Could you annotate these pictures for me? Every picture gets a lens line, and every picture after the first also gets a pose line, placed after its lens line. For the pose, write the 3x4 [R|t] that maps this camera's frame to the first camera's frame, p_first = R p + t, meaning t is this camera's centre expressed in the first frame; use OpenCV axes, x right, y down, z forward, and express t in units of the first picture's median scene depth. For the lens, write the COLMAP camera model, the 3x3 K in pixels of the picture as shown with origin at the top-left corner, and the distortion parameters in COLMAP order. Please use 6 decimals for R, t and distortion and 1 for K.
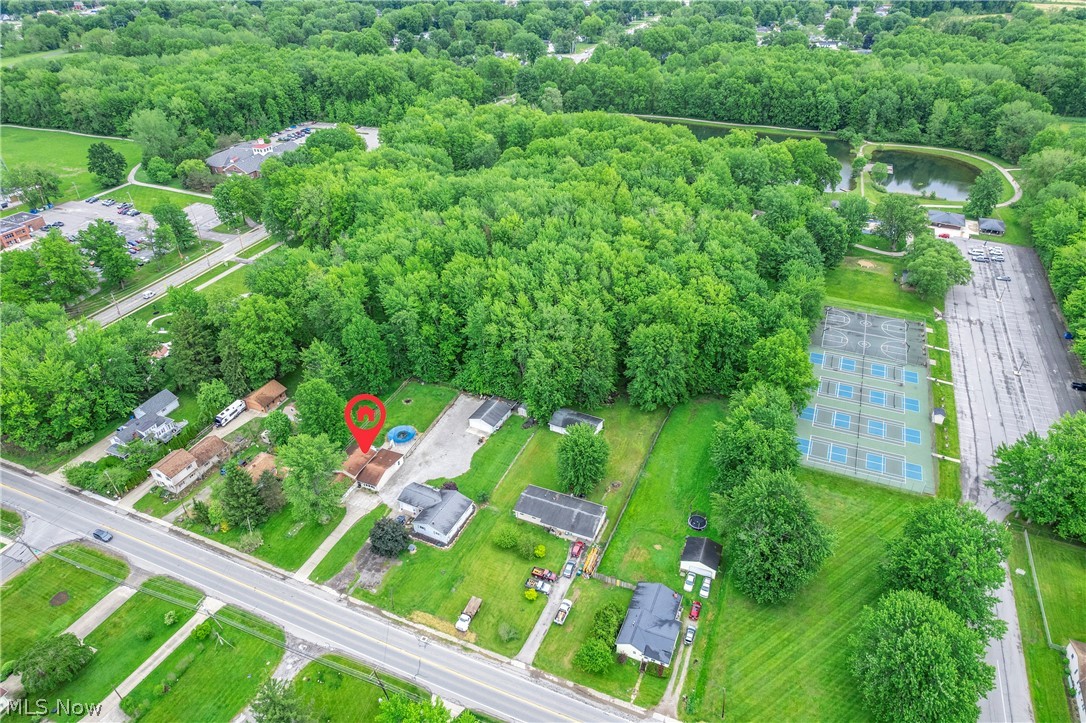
lens RADIAL K [[694.1, 0, 550.2], [0, 694.1, 367.2], [0, 0, 1]] dist [-0.082044, 0.069144]
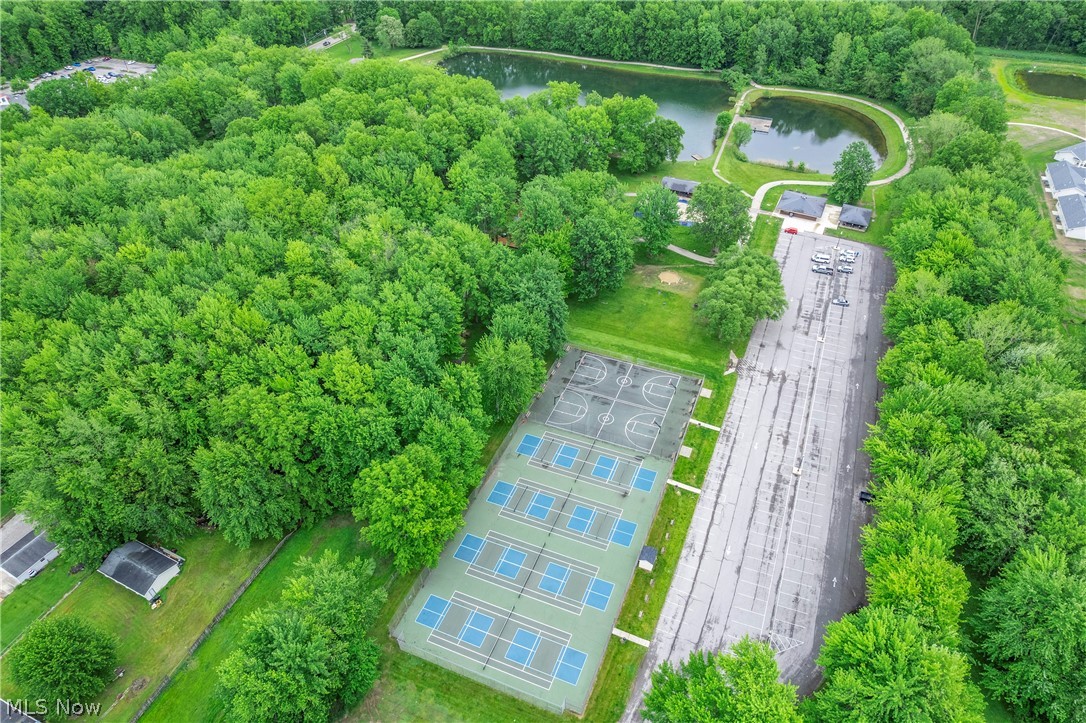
lens RADIAL K [[694.1, 0, 550.2], [0, 694.1, 367.2], [0, 0, 1]] dist [-0.082044, 0.069144]
pose [[0.999943, -0.004040, 0.009913, 0.353645], [0.002767, 0.992122, 0.125243, -0.165076], [-0.010340, -0.125209, 0.992077, 0.241794]]
